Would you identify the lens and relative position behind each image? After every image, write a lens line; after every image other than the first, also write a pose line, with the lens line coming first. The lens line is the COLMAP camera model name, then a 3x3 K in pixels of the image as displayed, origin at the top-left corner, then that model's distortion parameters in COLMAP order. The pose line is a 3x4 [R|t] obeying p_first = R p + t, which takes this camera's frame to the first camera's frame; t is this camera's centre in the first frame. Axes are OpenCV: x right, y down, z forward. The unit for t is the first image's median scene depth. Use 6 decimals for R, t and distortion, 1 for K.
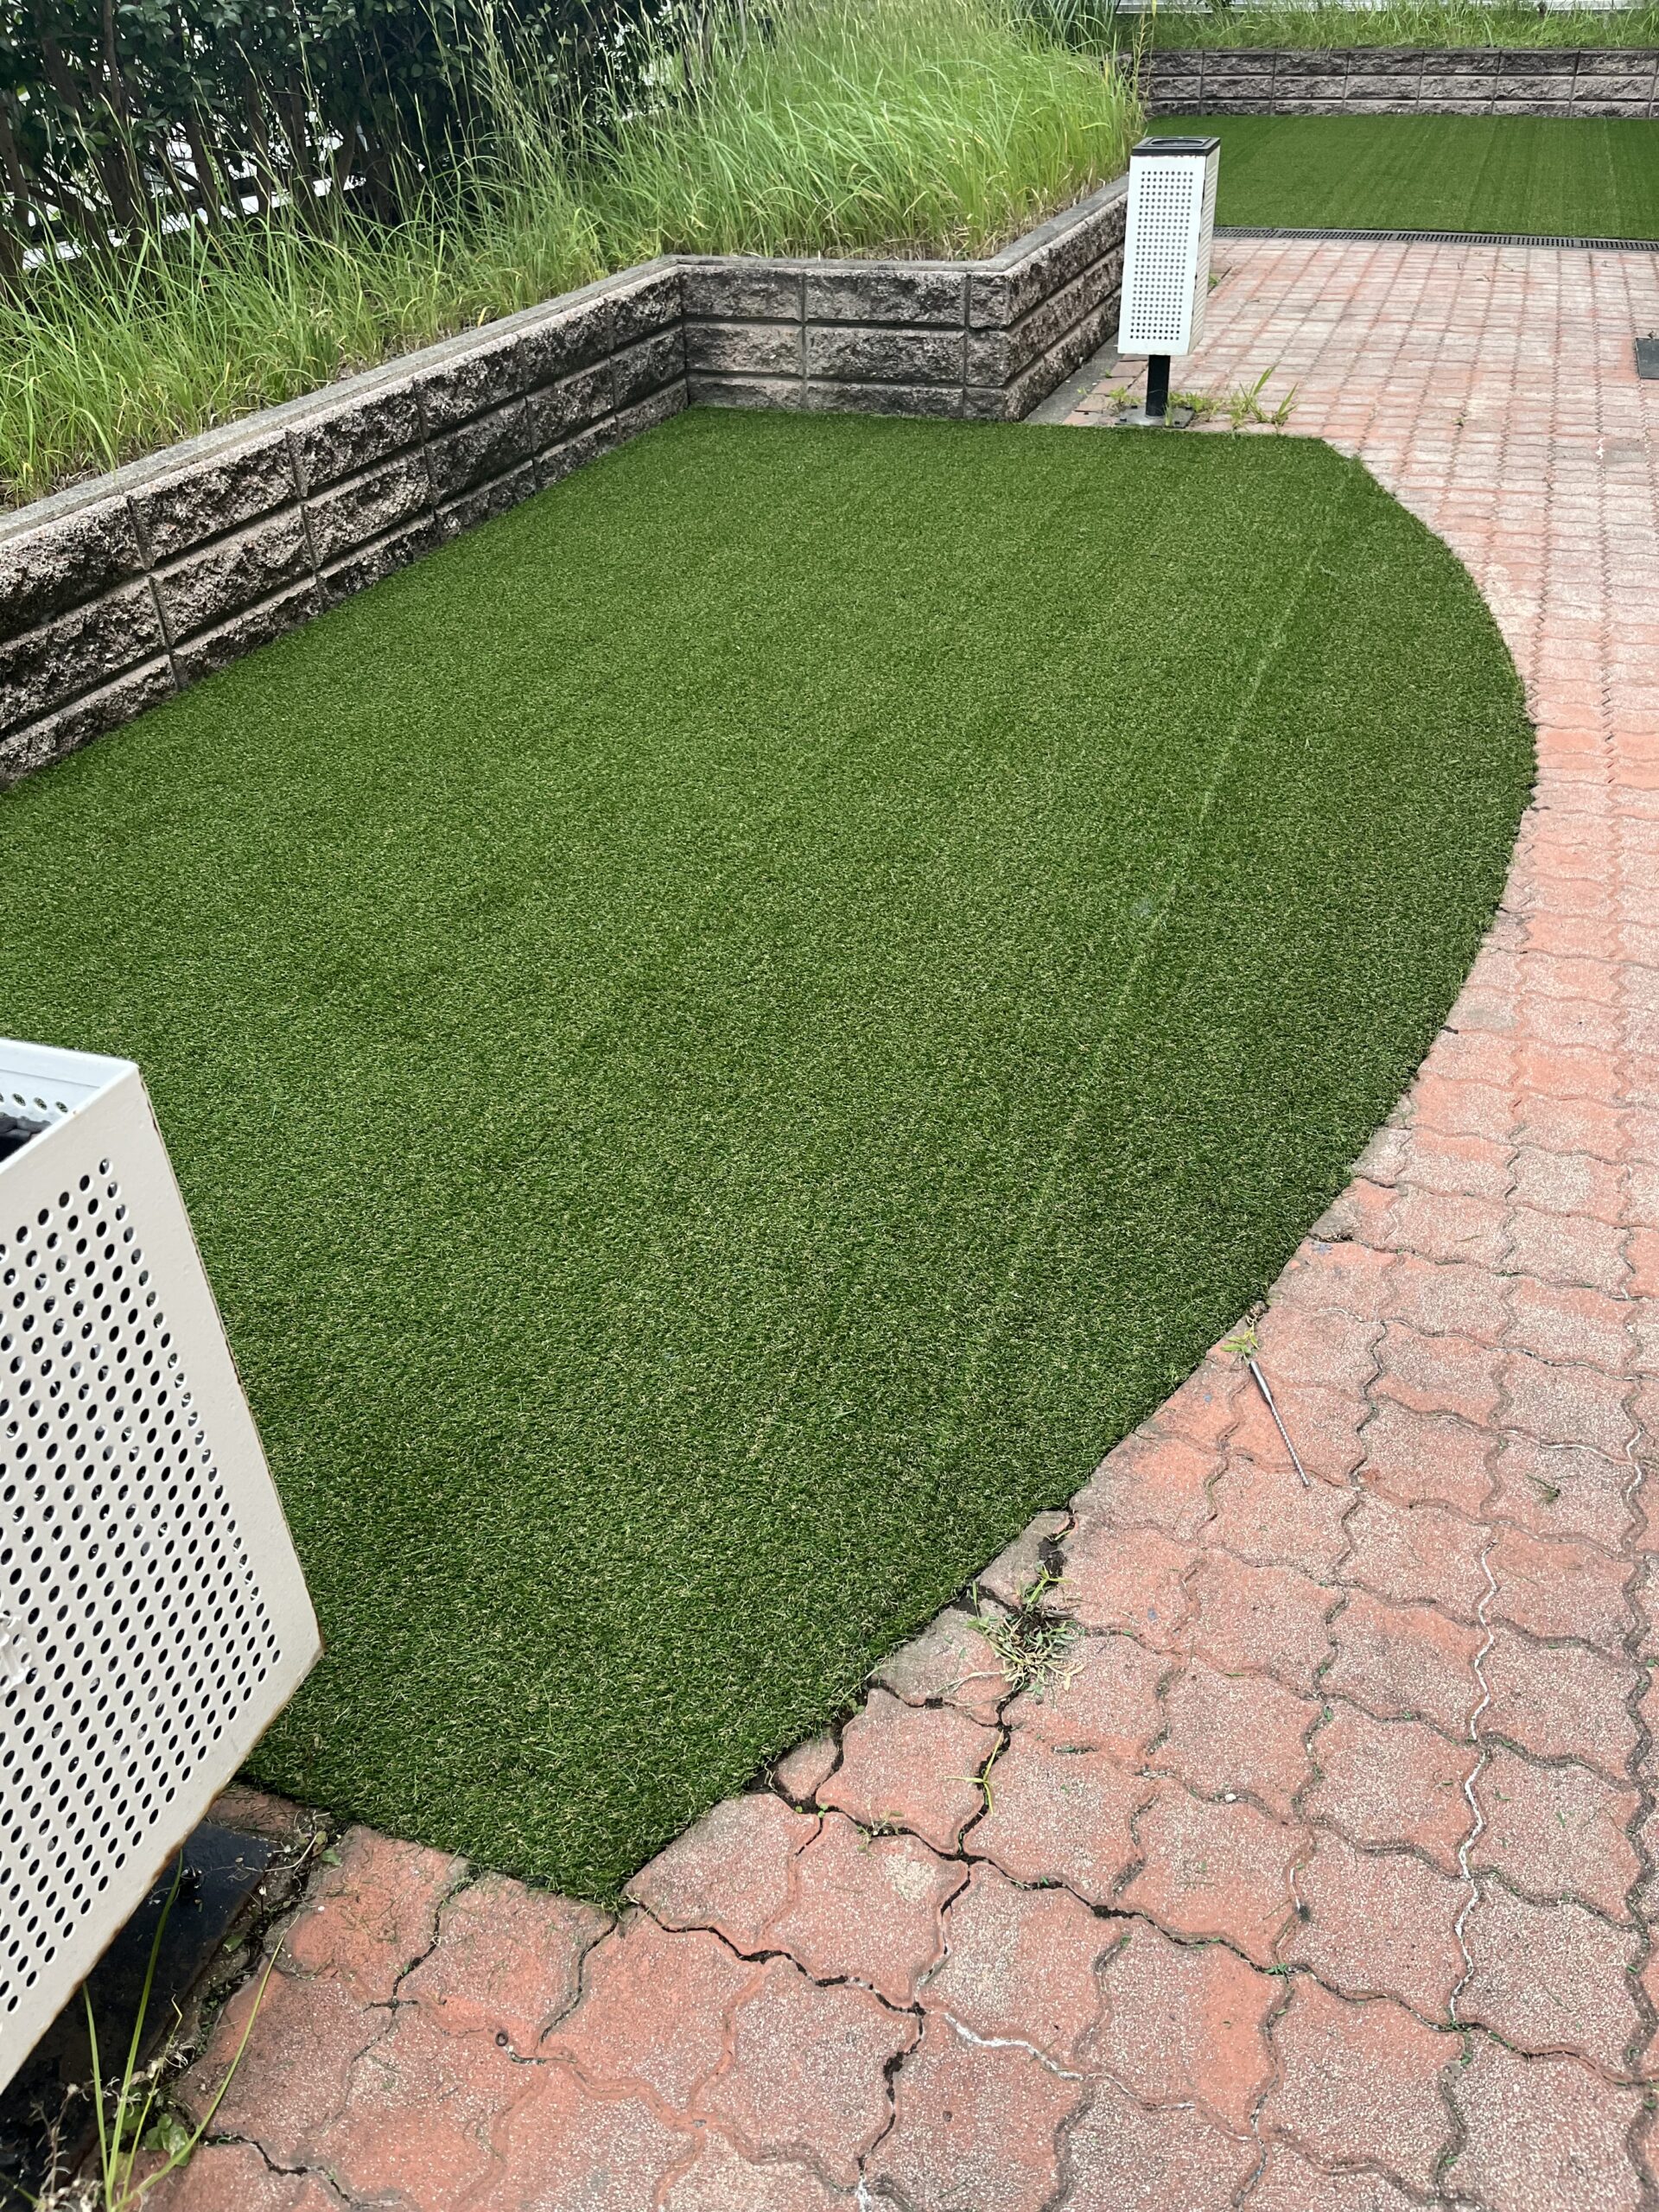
lens RADIAL K [[1721.7, 0, 824.6], [0, 1721.7, 1100.2], [0, 0, 1]] dist [0.043070, -0.066236]
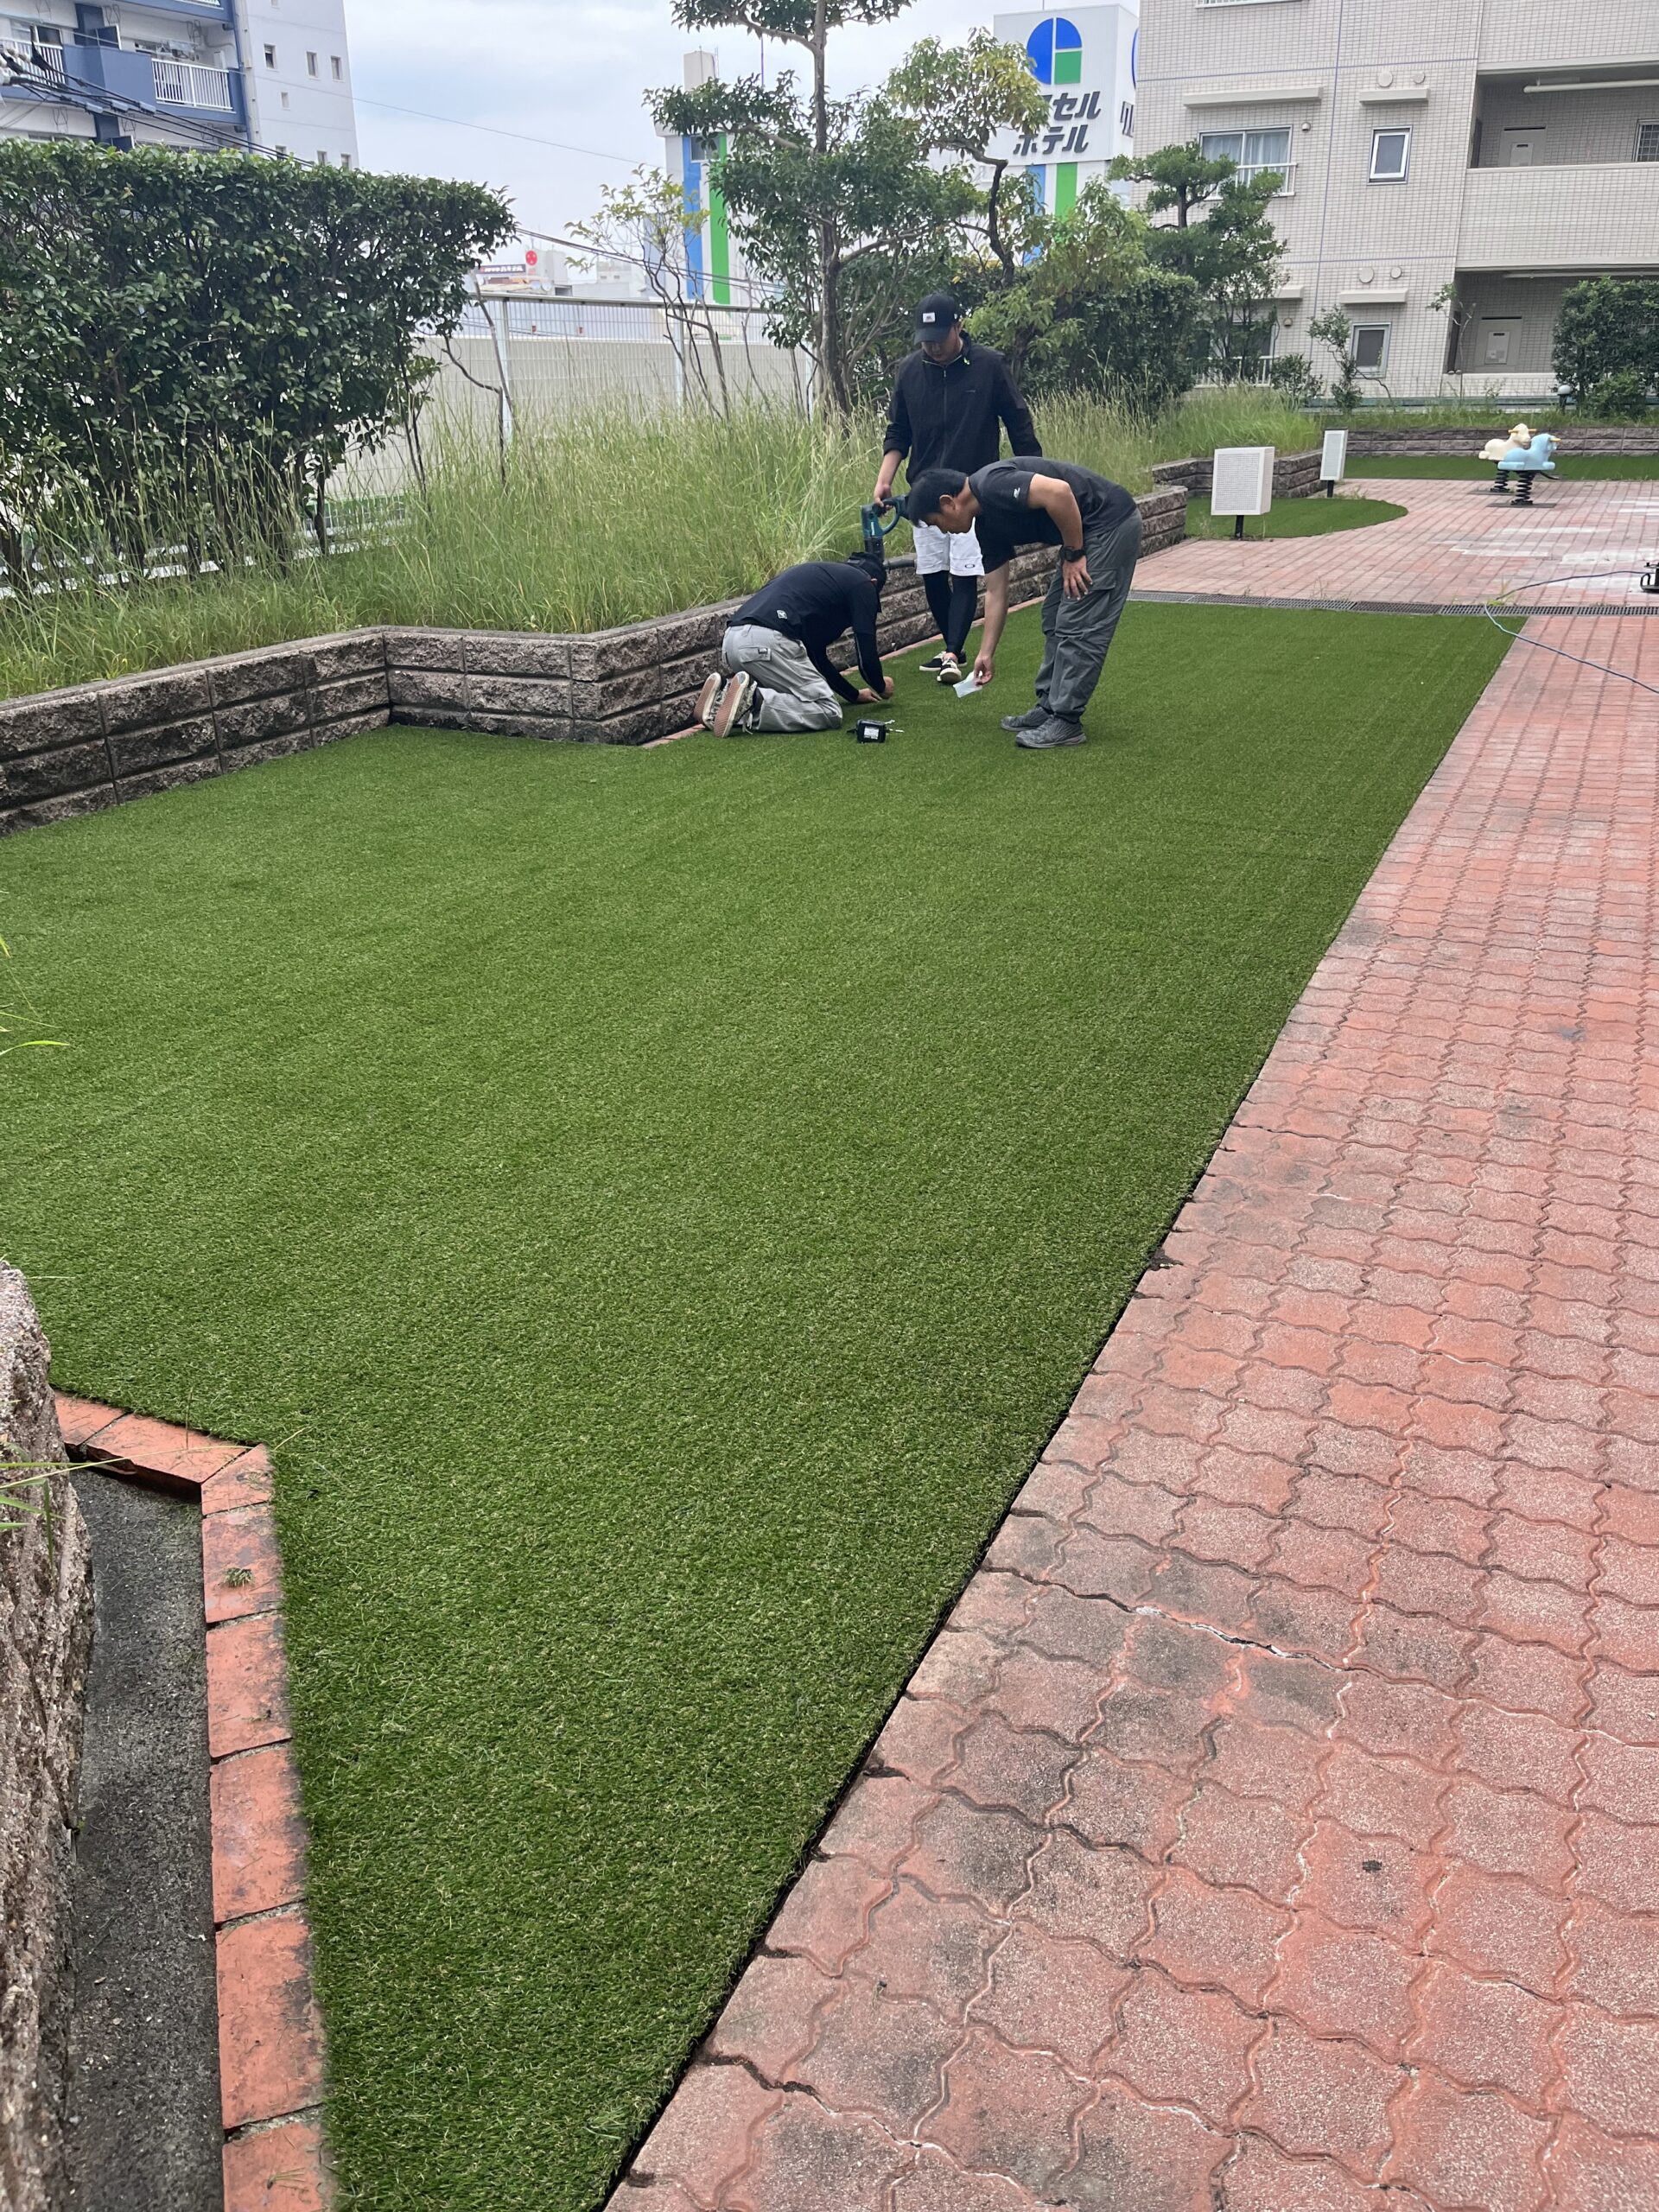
lens RADIAL K [[1721.7, 0, 770.6], [0, 1721.7, 1092.8], [0, 0, 1]] dist [0.043070, -0.066236]
pose [[0.992291, 0.051545, -0.112704, -0.208253], [-0.072816, 0.978365, -0.193650, 0.711520], [0.100284, 0.200364, 0.974575, -1.069677]]
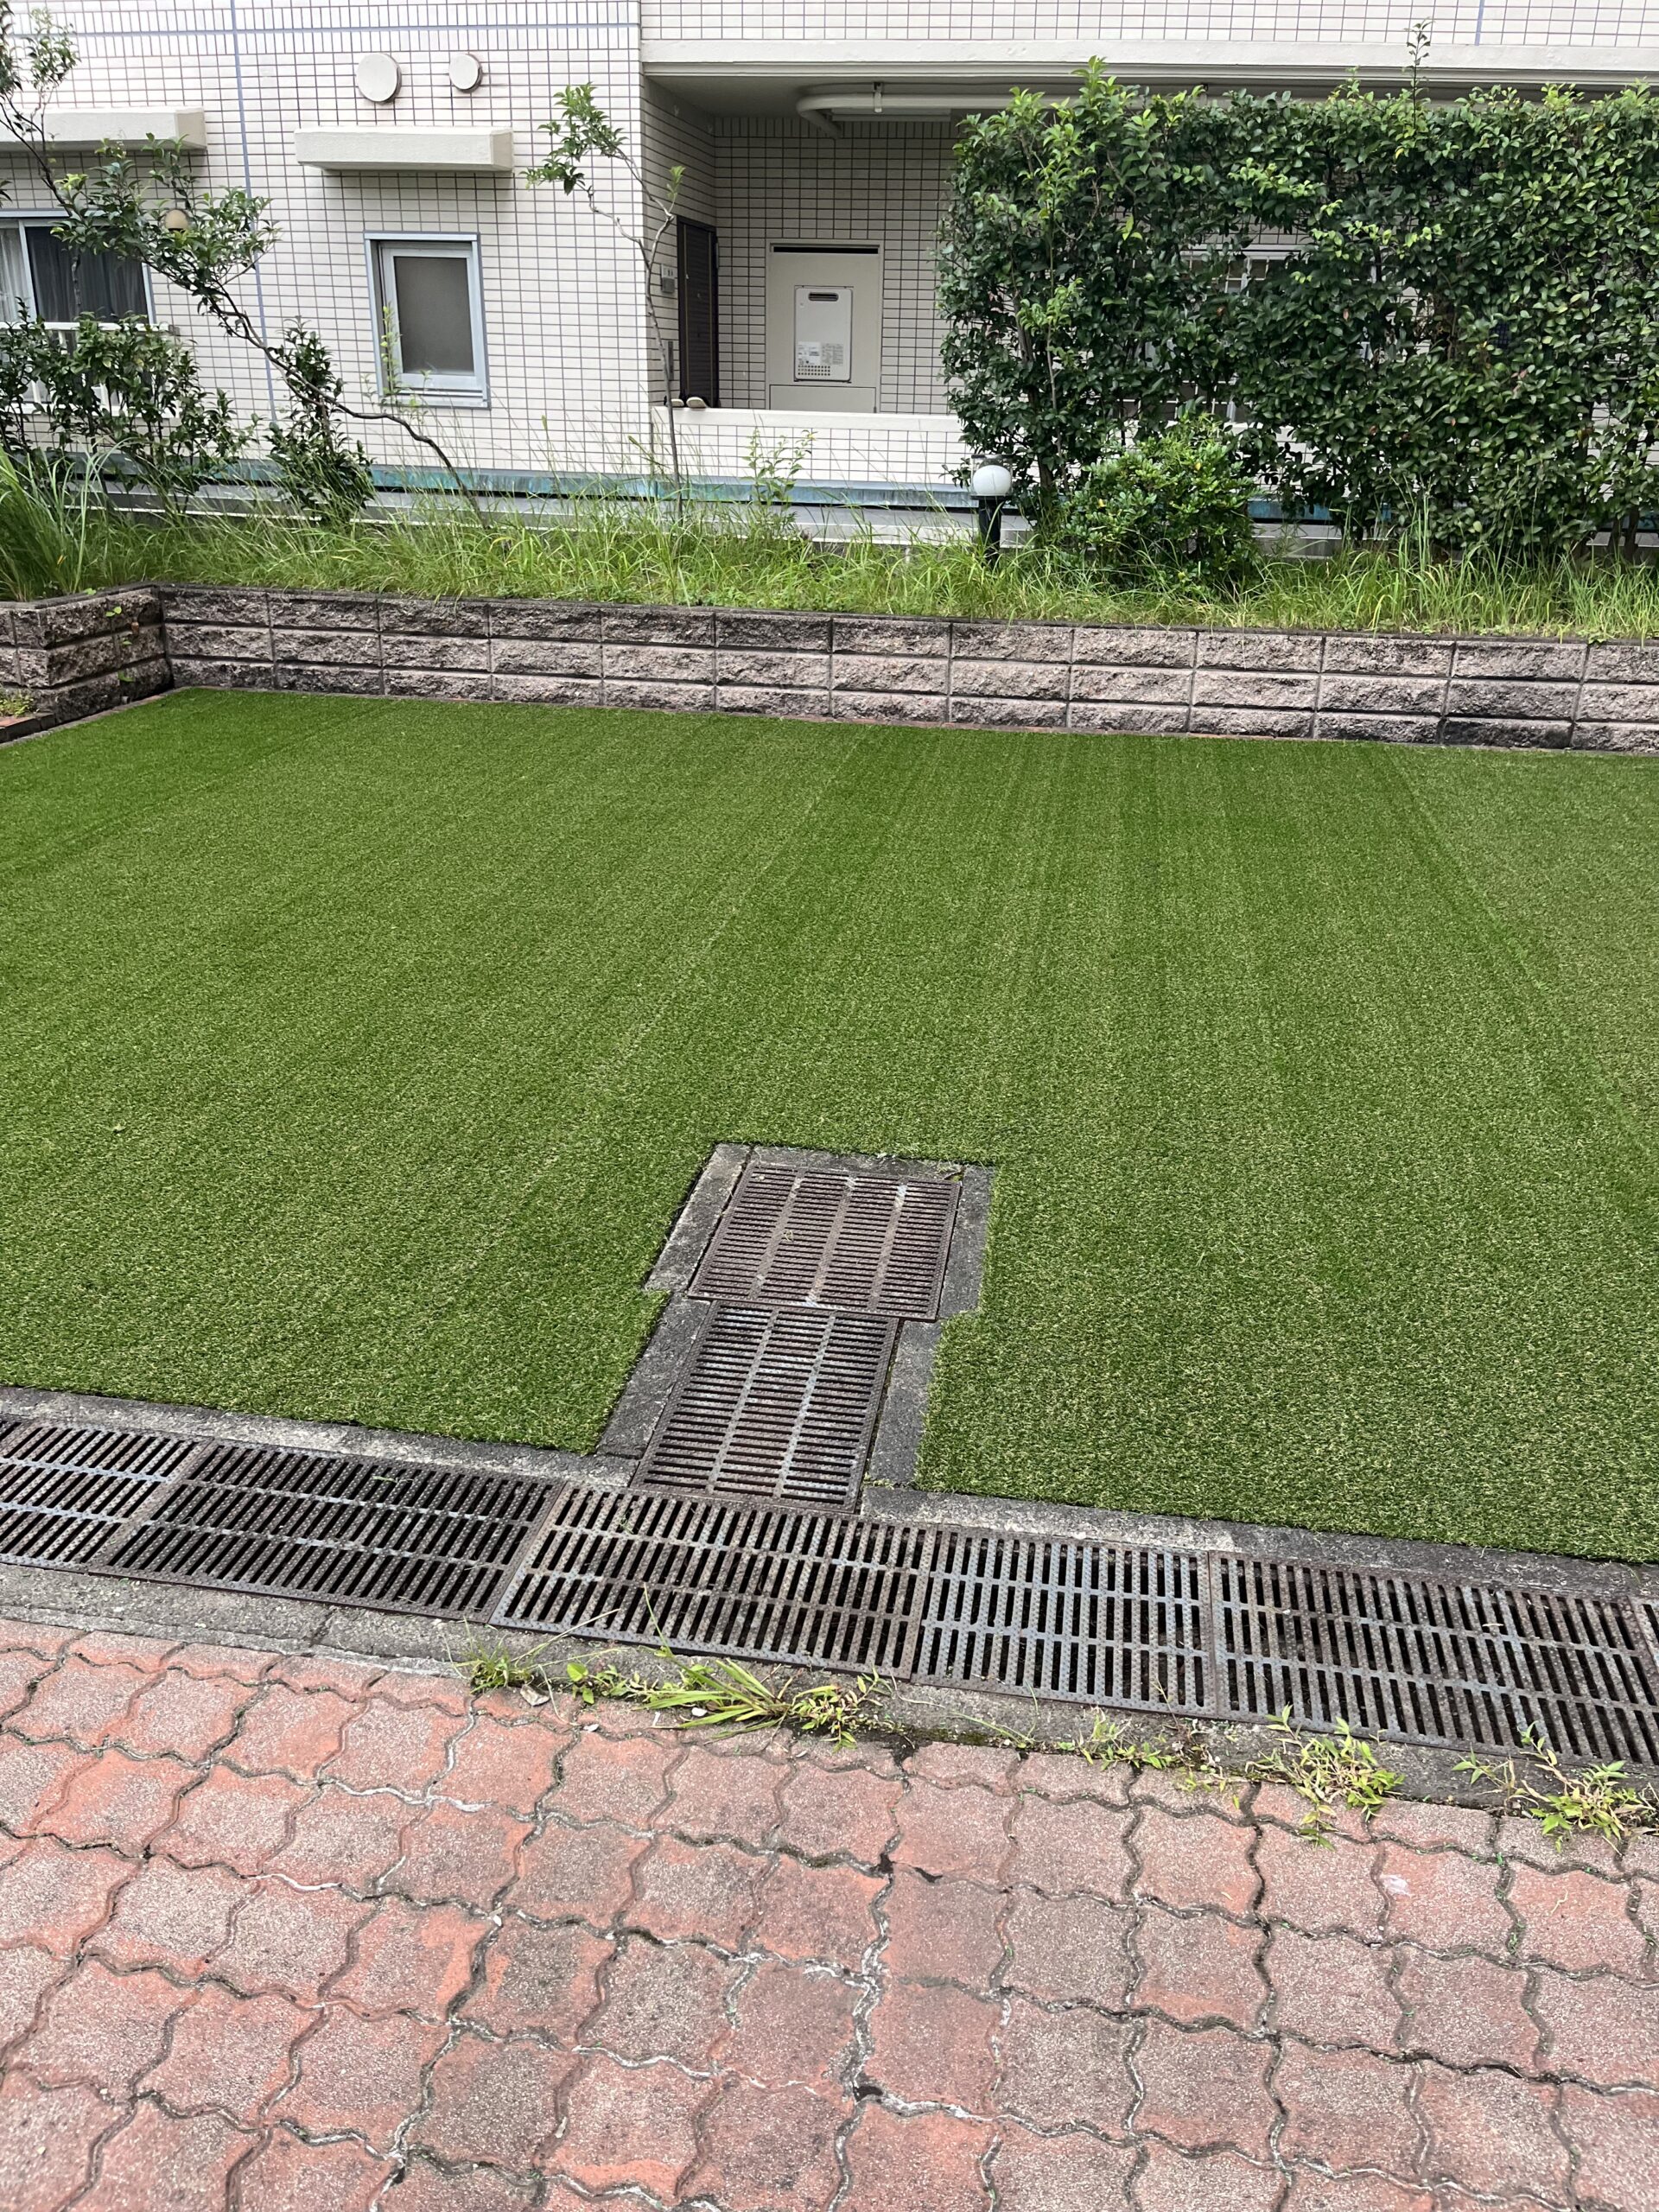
lens RADIAL K [[1721.7, 0, 833.0], [0, 1721.7, 1111.5], [0, 0, 1]] dist [0.043070, -0.066236]
pose [[0.983543, -0.027655, 0.178547, 0.317802], [0.060756, 0.981292, -0.182688, -0.315961], [-0.170154, 0.190529, 0.966823, 0.428412]]
